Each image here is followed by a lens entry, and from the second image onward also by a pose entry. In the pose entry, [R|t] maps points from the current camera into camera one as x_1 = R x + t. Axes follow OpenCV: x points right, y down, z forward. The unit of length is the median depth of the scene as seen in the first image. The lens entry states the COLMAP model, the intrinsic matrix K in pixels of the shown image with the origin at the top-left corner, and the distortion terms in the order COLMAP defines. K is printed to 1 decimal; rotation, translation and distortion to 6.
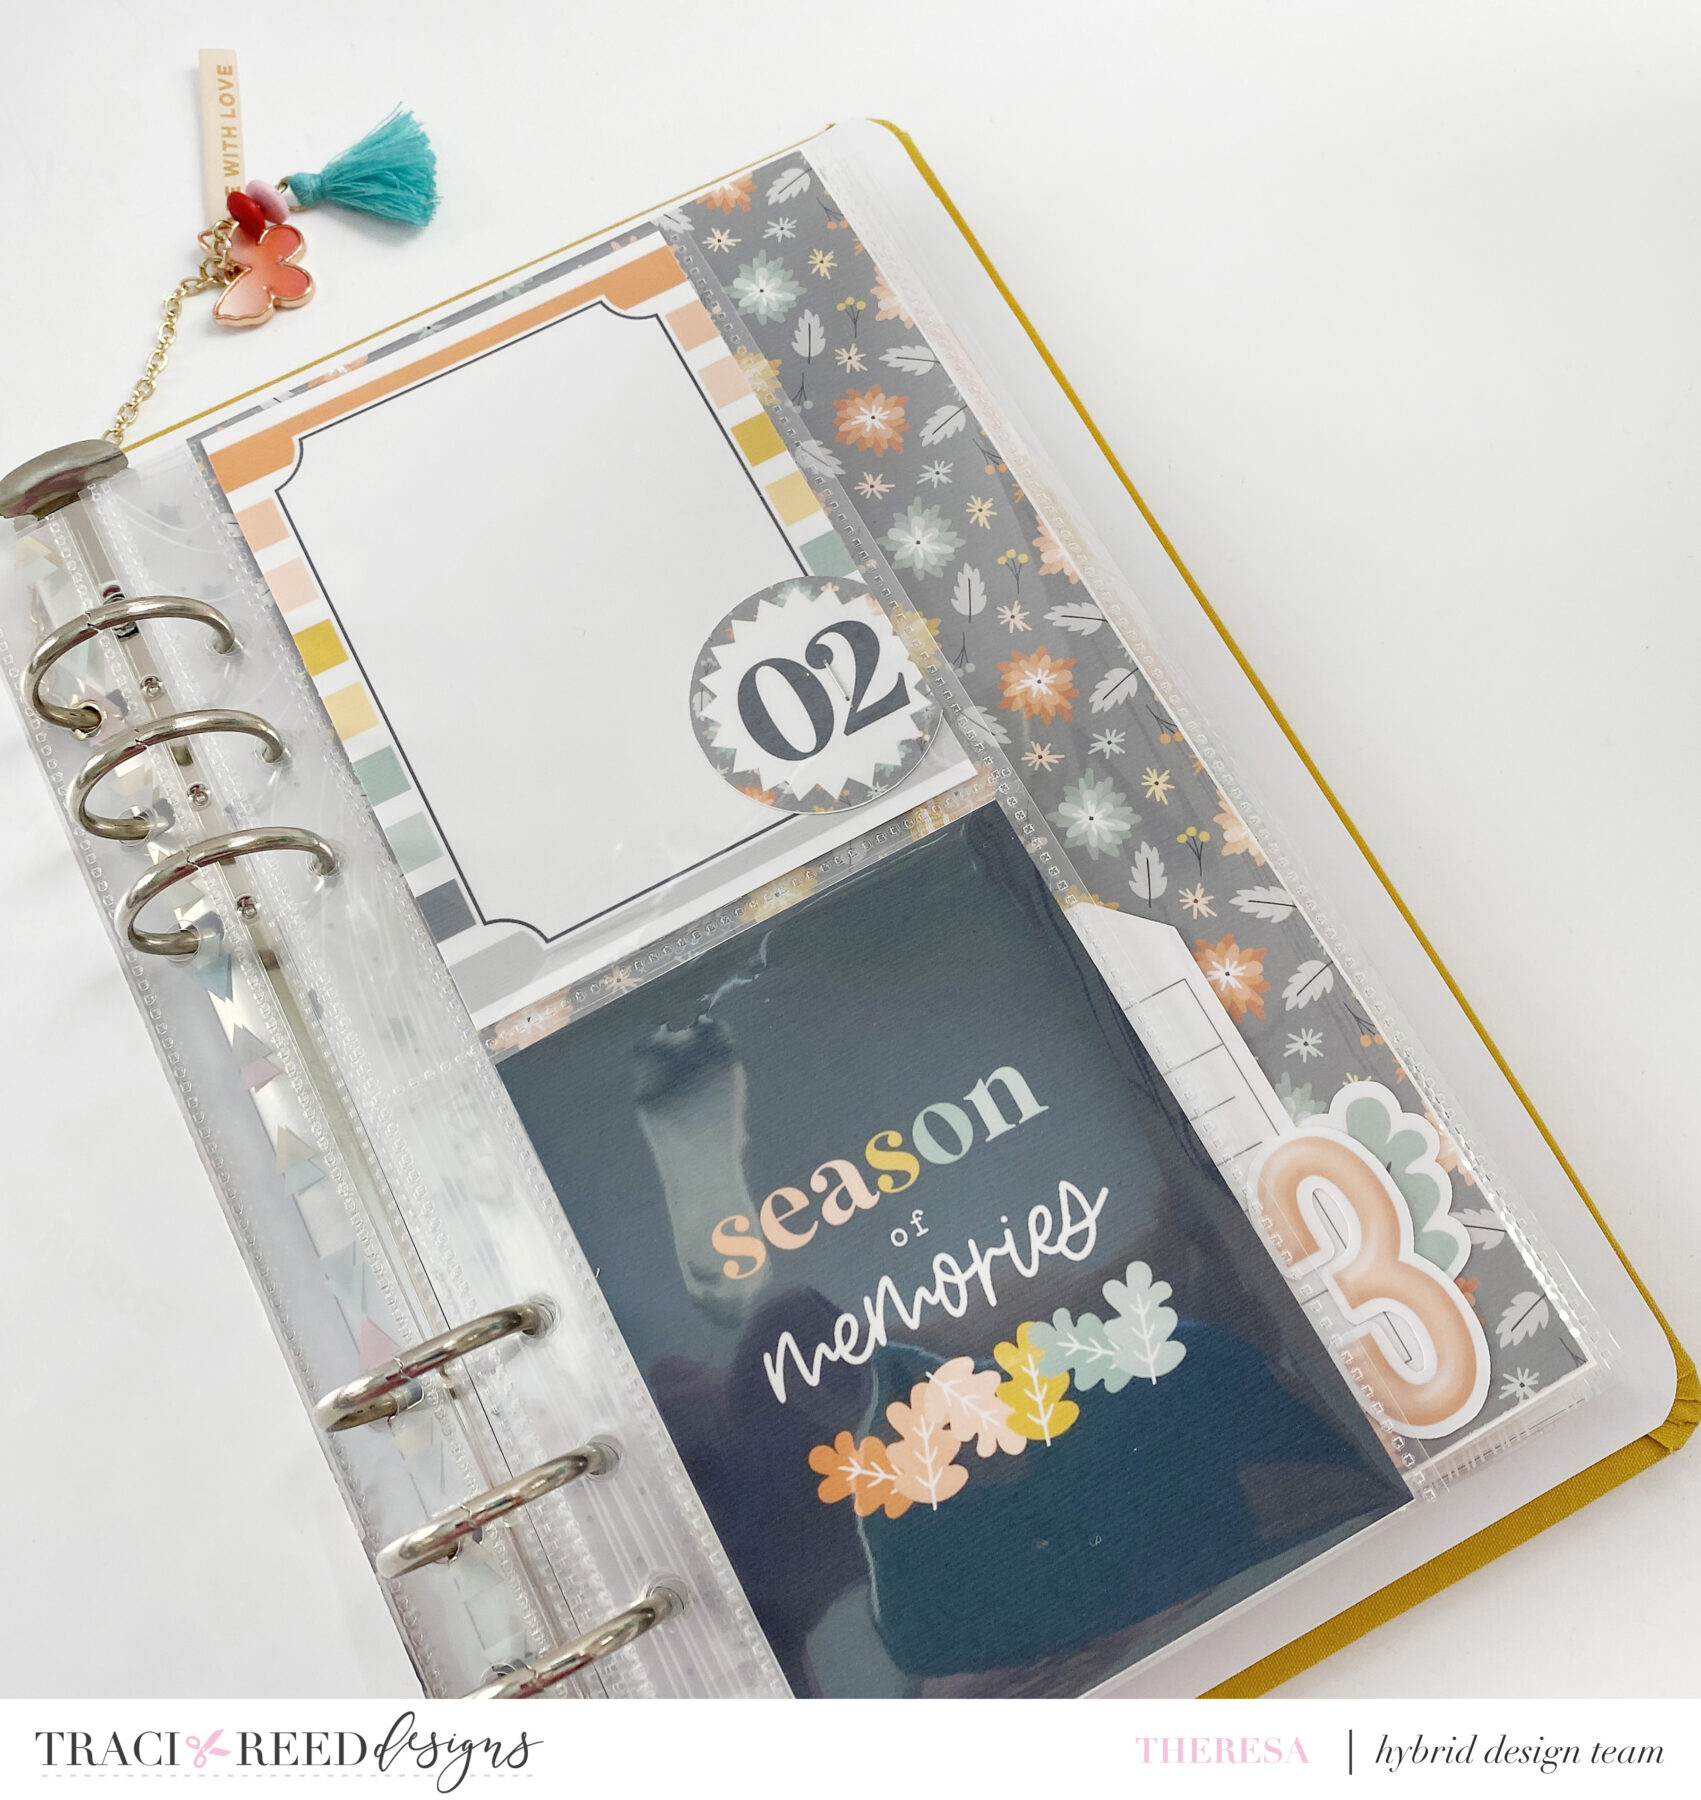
lens RADIAL K [[1527.6, 0, 804.5], [0, 1527.6, 839.3], [0, 0, 1]] dist [0.081399, -0.213525]
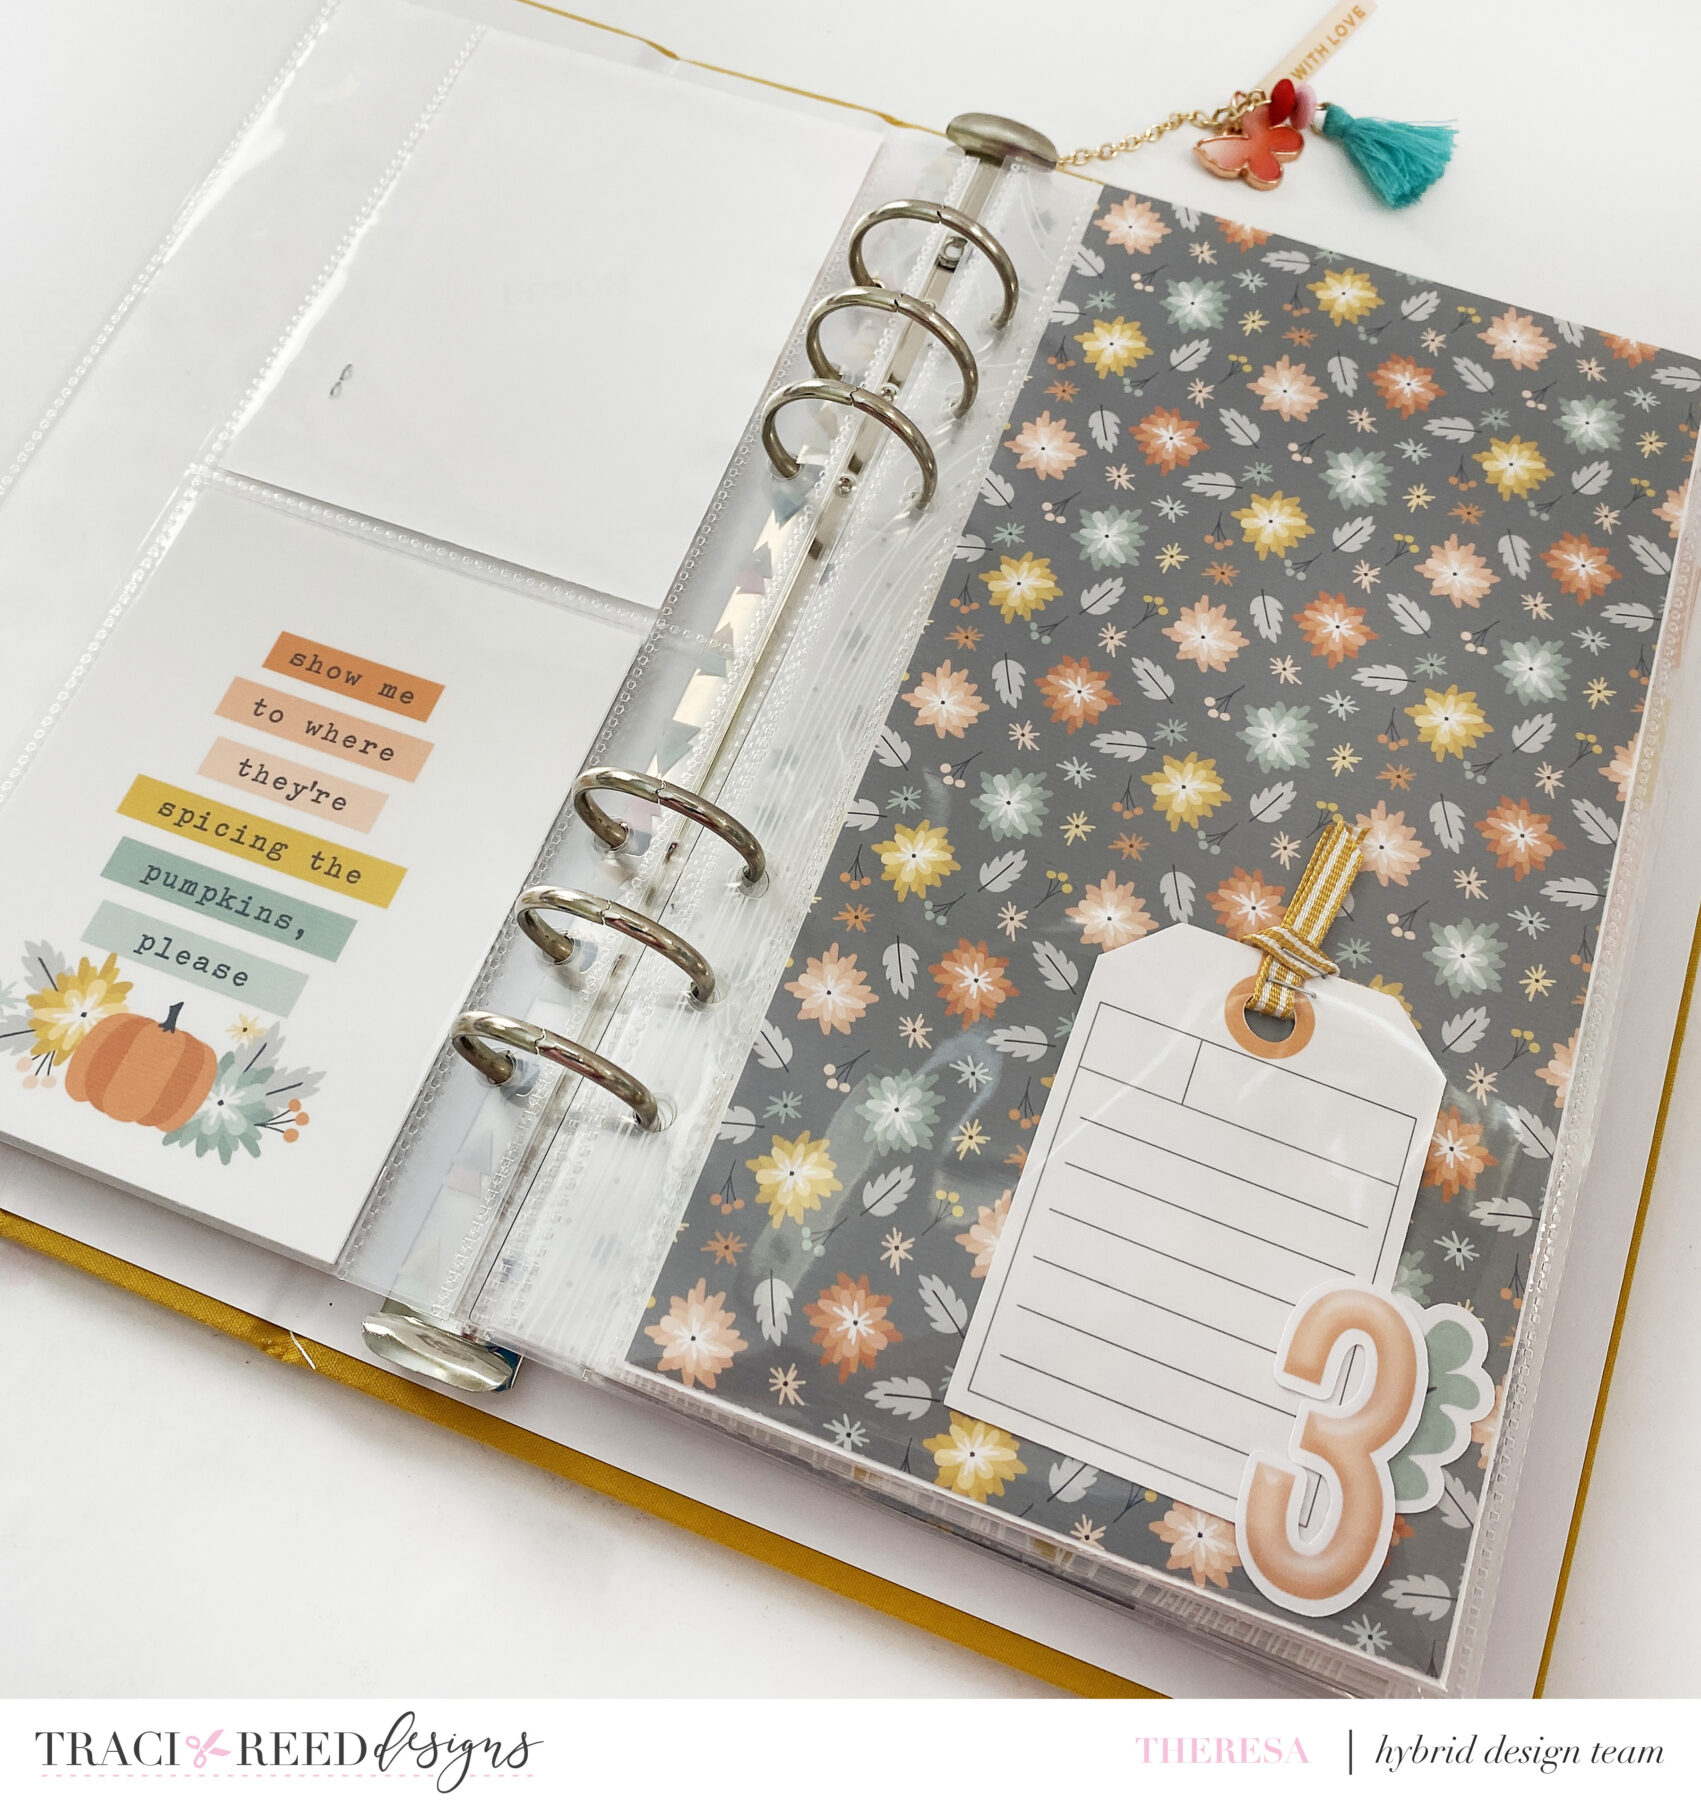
lens RADIAL K [[1579.5, 0, 850.5], [0, 1579.5, 900.0], [0, 0, 1]] dist [-0.011127, -0.014850]
pose [[0.655692, 0.716956, -0.236731, 0.140806], [-0.736922, 0.675950, 0.006053, 0.250190], [0.164358, 0.170484, 0.971556, -0.080630]]
